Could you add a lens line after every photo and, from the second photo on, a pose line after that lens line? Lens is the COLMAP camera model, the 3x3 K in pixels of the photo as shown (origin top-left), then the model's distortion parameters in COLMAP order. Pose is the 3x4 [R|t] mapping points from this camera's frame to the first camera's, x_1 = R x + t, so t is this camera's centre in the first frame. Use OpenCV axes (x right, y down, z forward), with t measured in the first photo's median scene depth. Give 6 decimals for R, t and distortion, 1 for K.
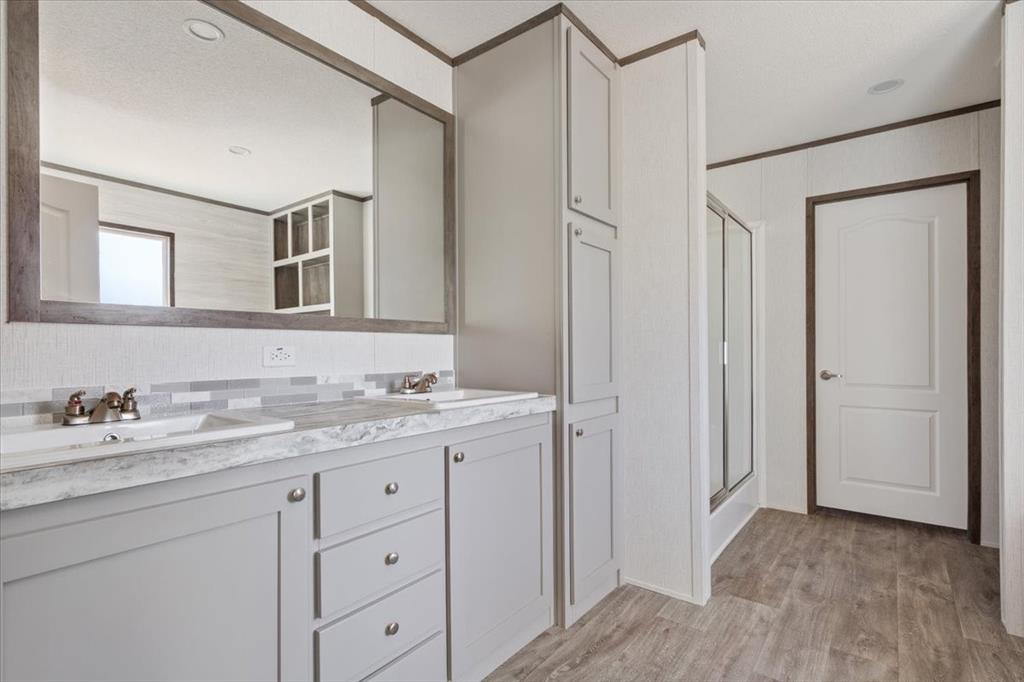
lens RADIAL K [[470.9, 0, 514.1], [0, 470.9, 350.9], [0, 0, 1]] dist [-0.002750, 0.000334]
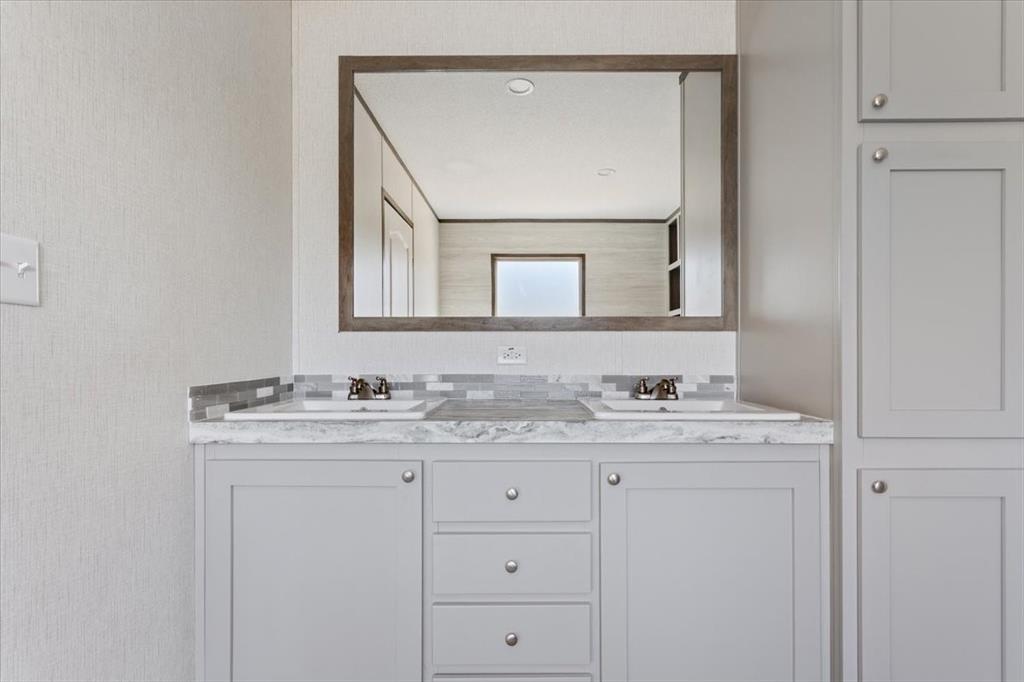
lens RADIAL K [[470.9, 0, 514.1], [0, 470.9, 350.9], [0, 0, 1]] dist [-0.002750, 0.000334]
pose [[0.628044, 0.002913, -0.778172, 0.401538], [-0.003199, 0.999994, 0.001162, -0.000485], [0.778171, 0.001760, 0.628050, 0.329469]]
